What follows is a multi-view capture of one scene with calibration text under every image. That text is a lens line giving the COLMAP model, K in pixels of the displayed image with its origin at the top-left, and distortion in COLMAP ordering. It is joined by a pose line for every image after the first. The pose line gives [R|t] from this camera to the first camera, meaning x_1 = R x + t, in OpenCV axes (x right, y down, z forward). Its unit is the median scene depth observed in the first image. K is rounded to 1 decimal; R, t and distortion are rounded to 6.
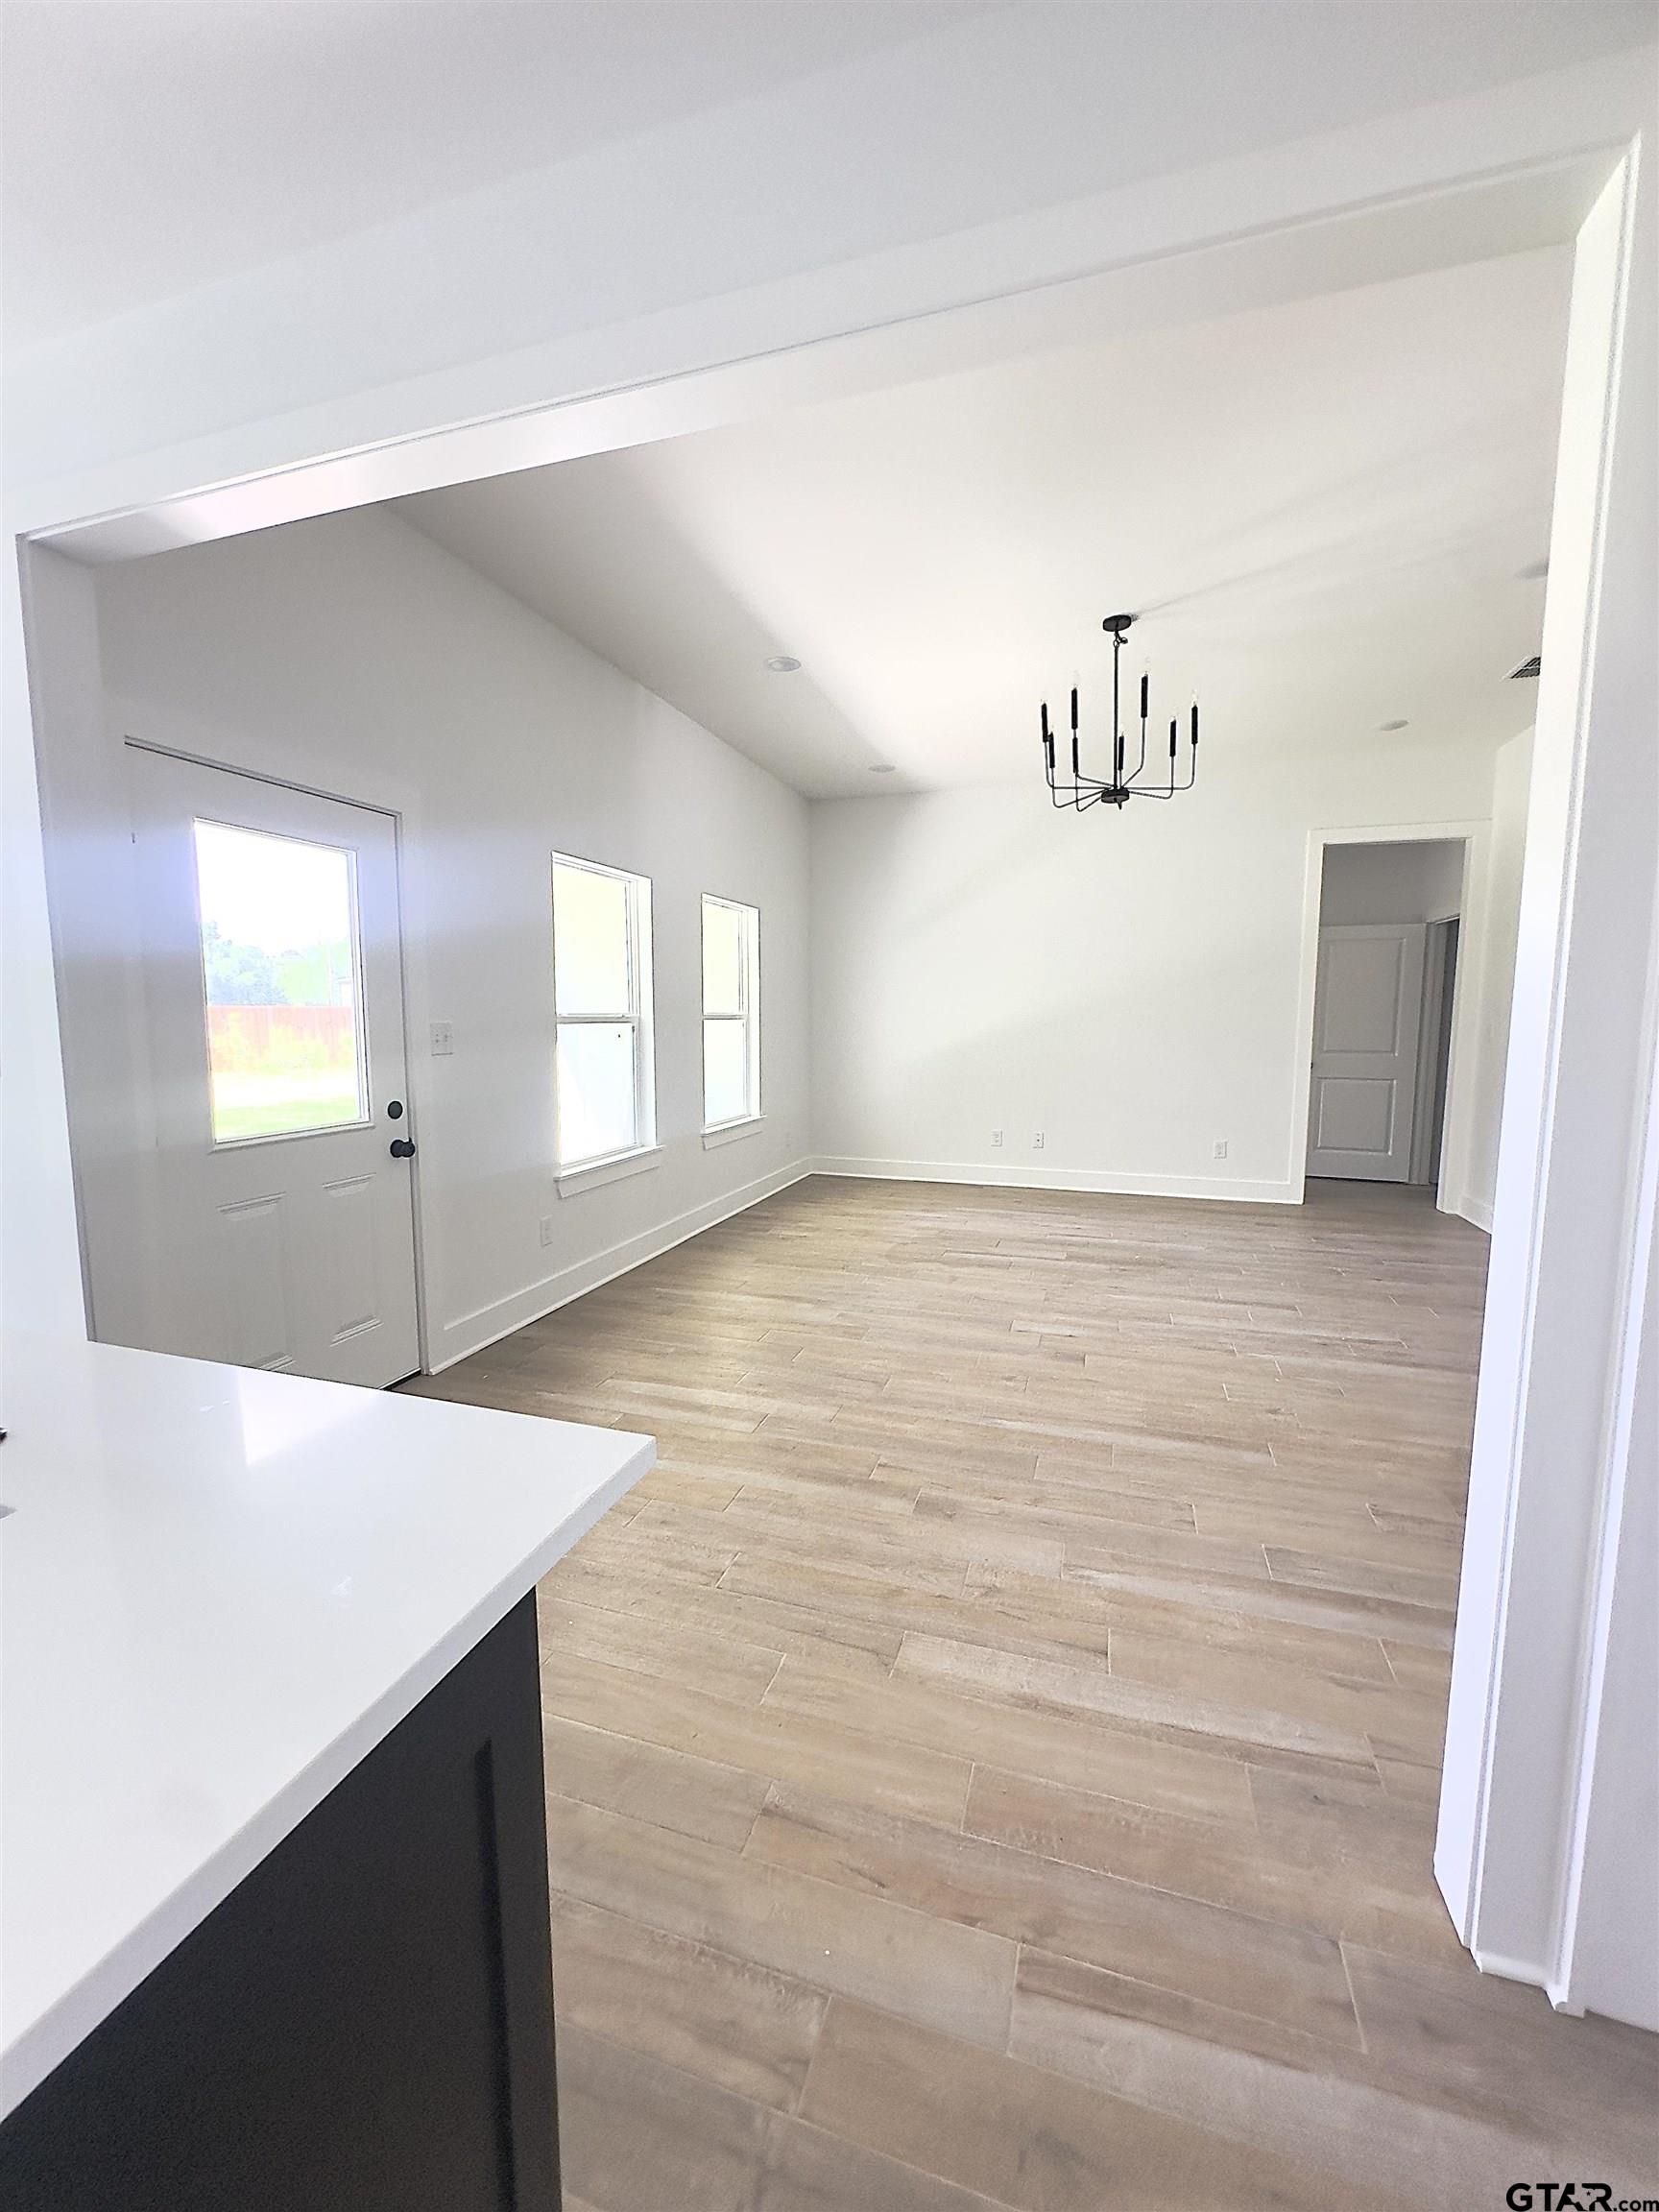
lens RADIAL K [[884.9, 0, 826.2], [0, 884.9, 1105.8], [0, 0, 1]] dist [-0.005780, 0.001548]
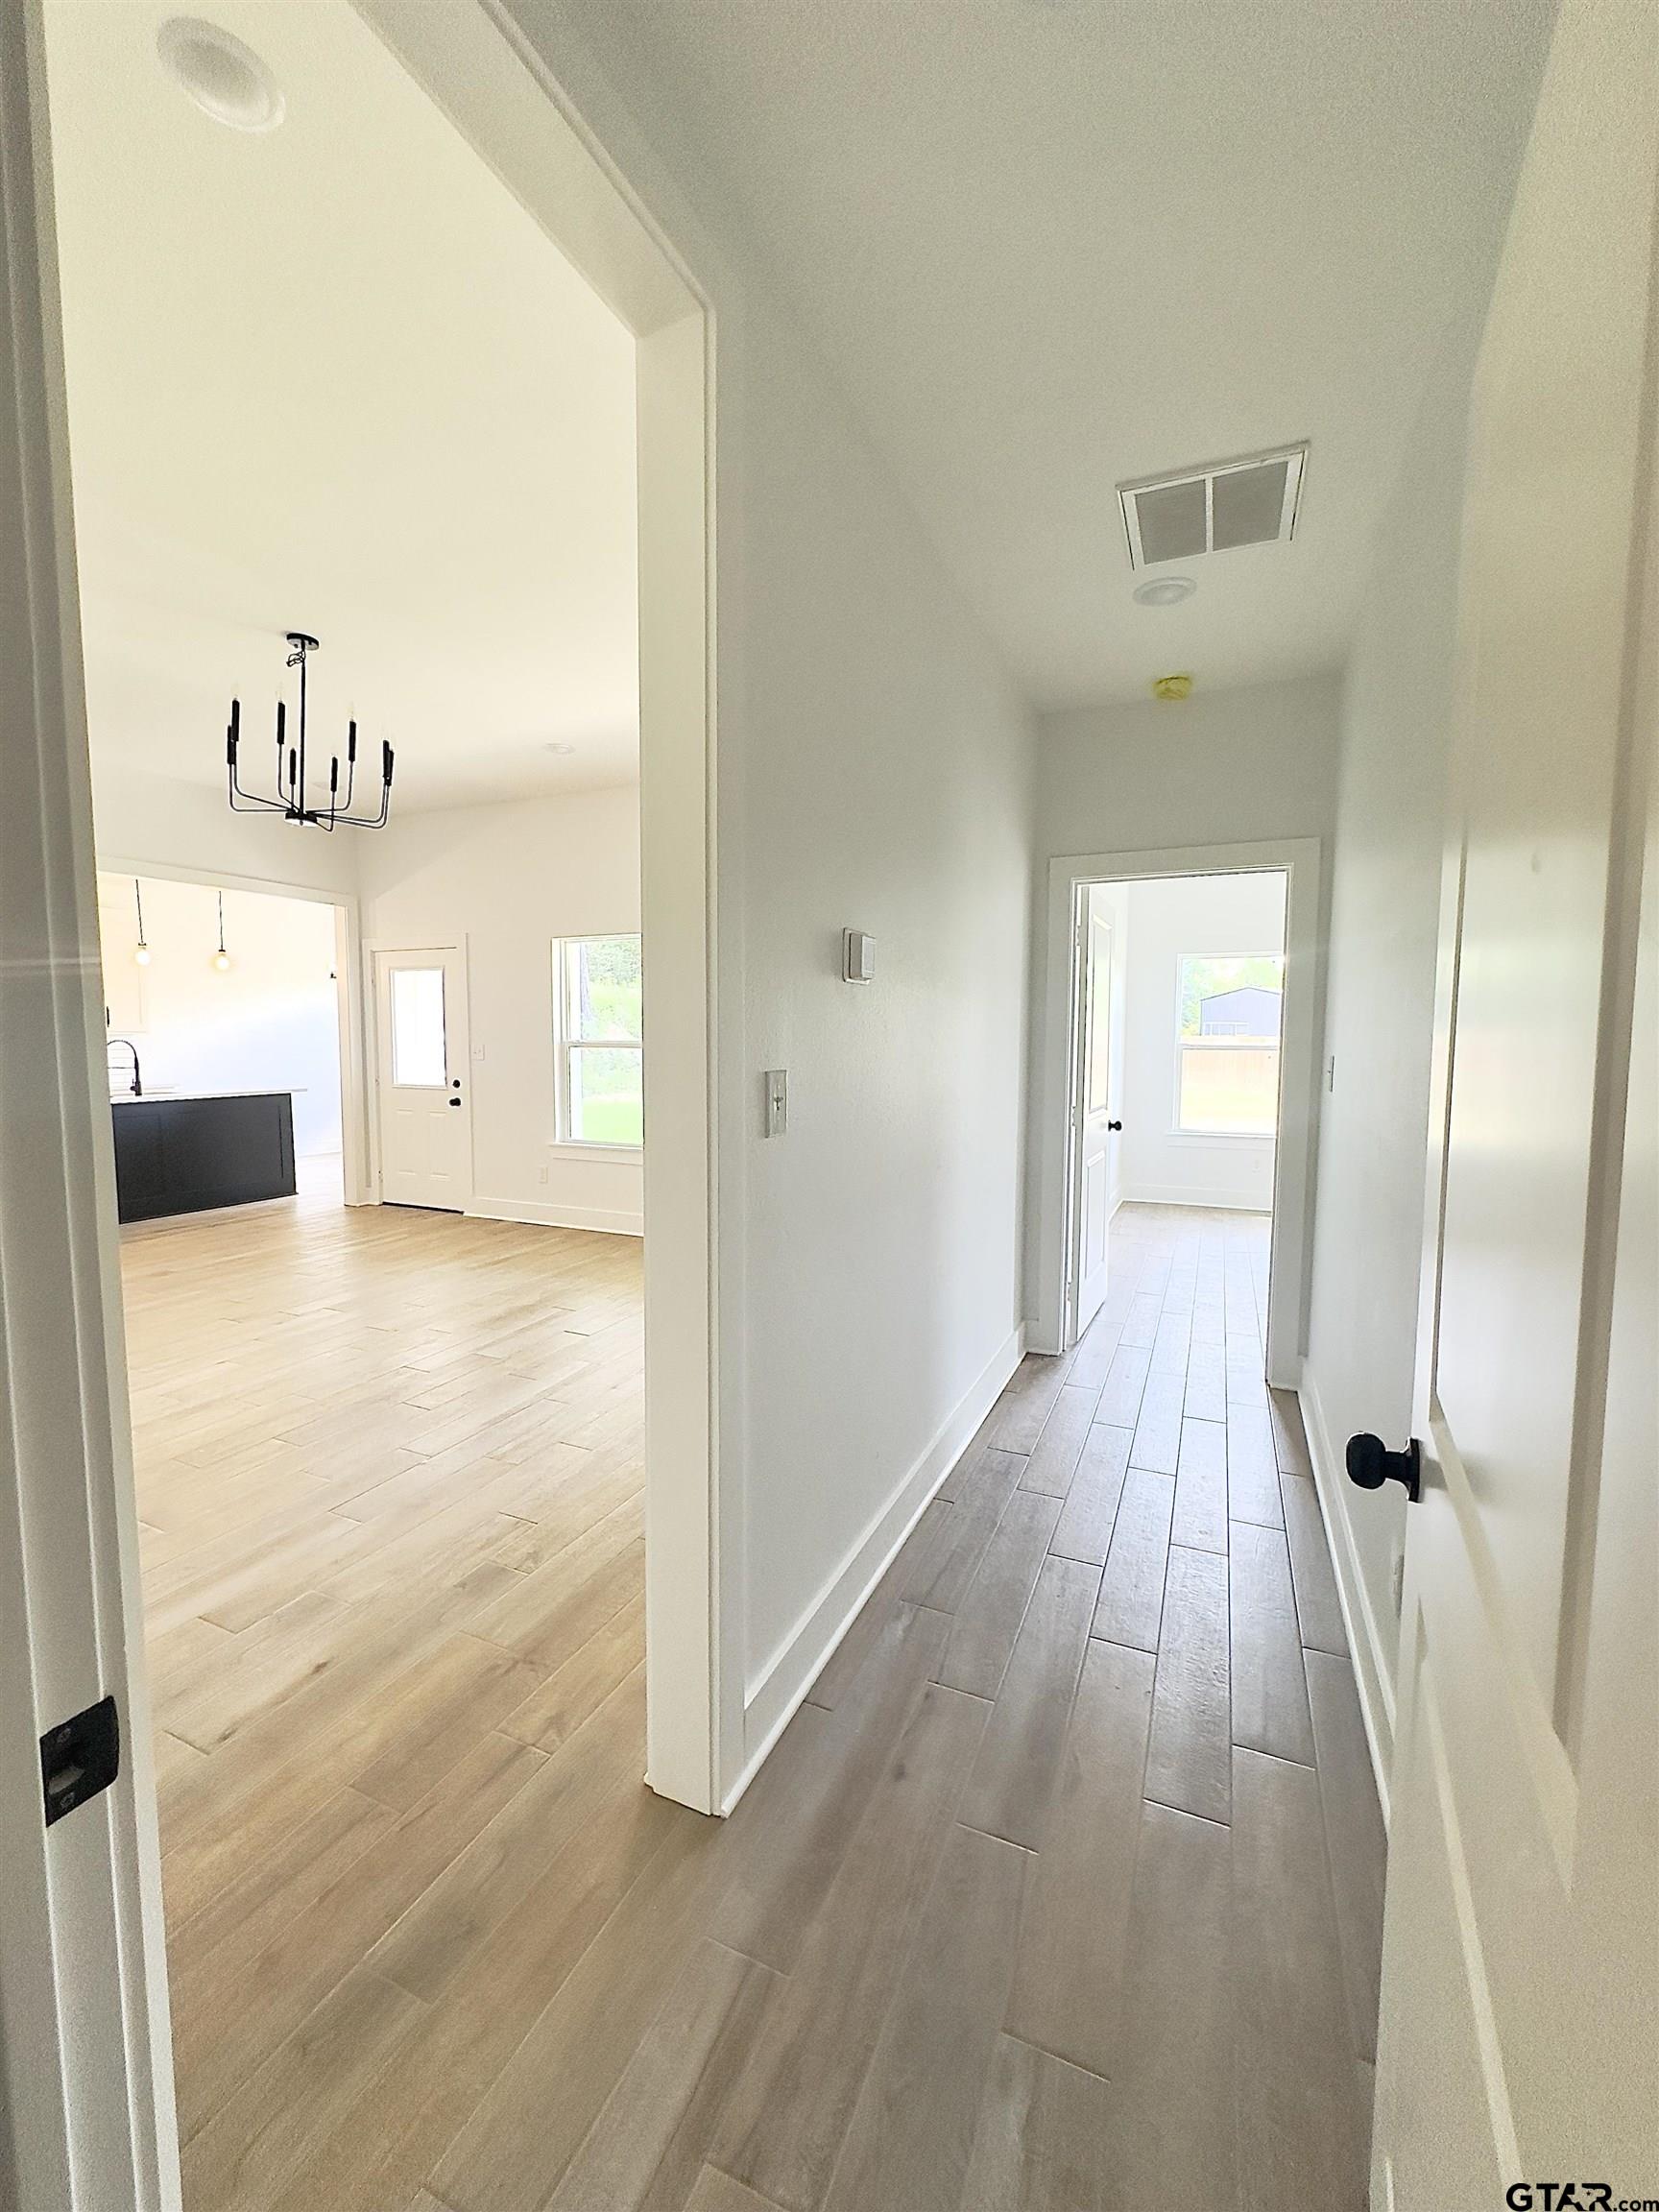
lens RADIAL K [[884.9, 0, 830.4], [0, 884.9, 1102.9], [0, 0, 1]] dist [-0.005780, 0.001548]
pose [[-0.104735, 0.071330, -0.991939, 1.361808], [-0.111241, 0.990325, 0.082959, -0.200177], [0.988259, 0.119033, -0.095787, 1.851300]]
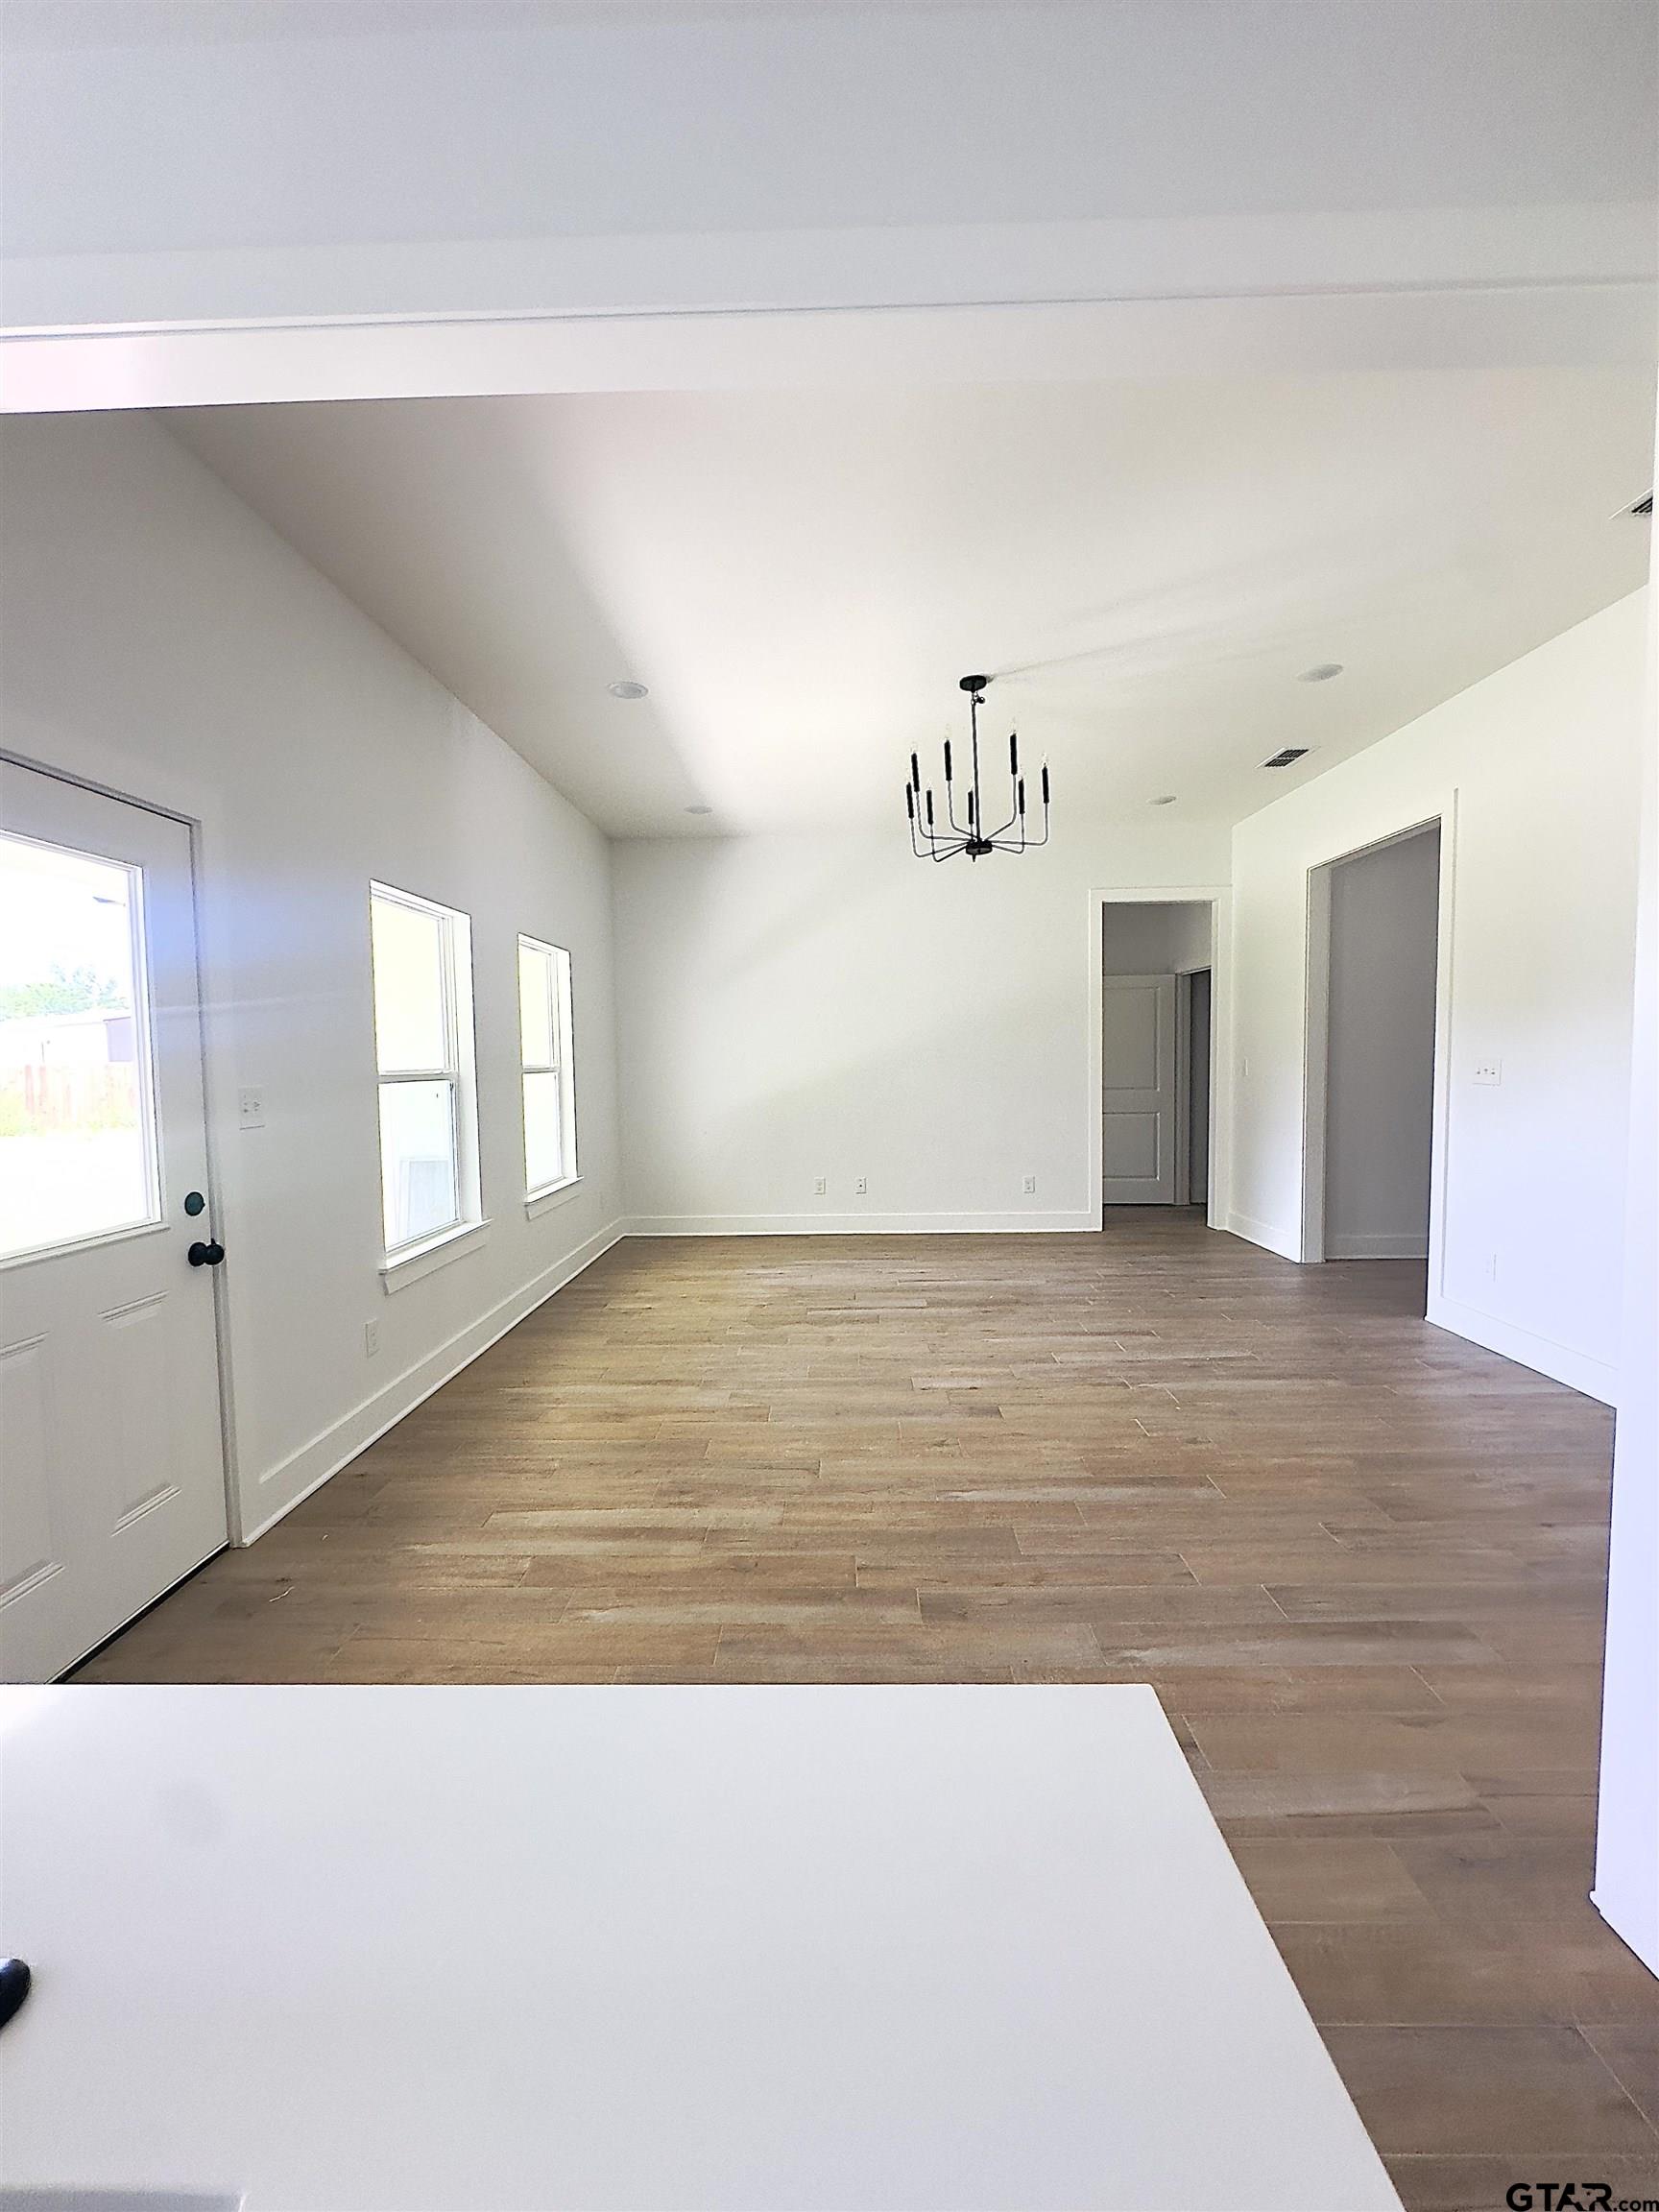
lens RADIAL K [[884.9, 0, 825.9], [0, 884.9, 1105.9], [0, 0, 1]] dist [-0.005780, 0.001548]
pose [[0.956478, -0.032934, 0.289940, -0.161374], [0.047701, 0.997892, -0.044011, -0.017247], [-0.287879, 0.055926, 0.956032, 0.096028]]
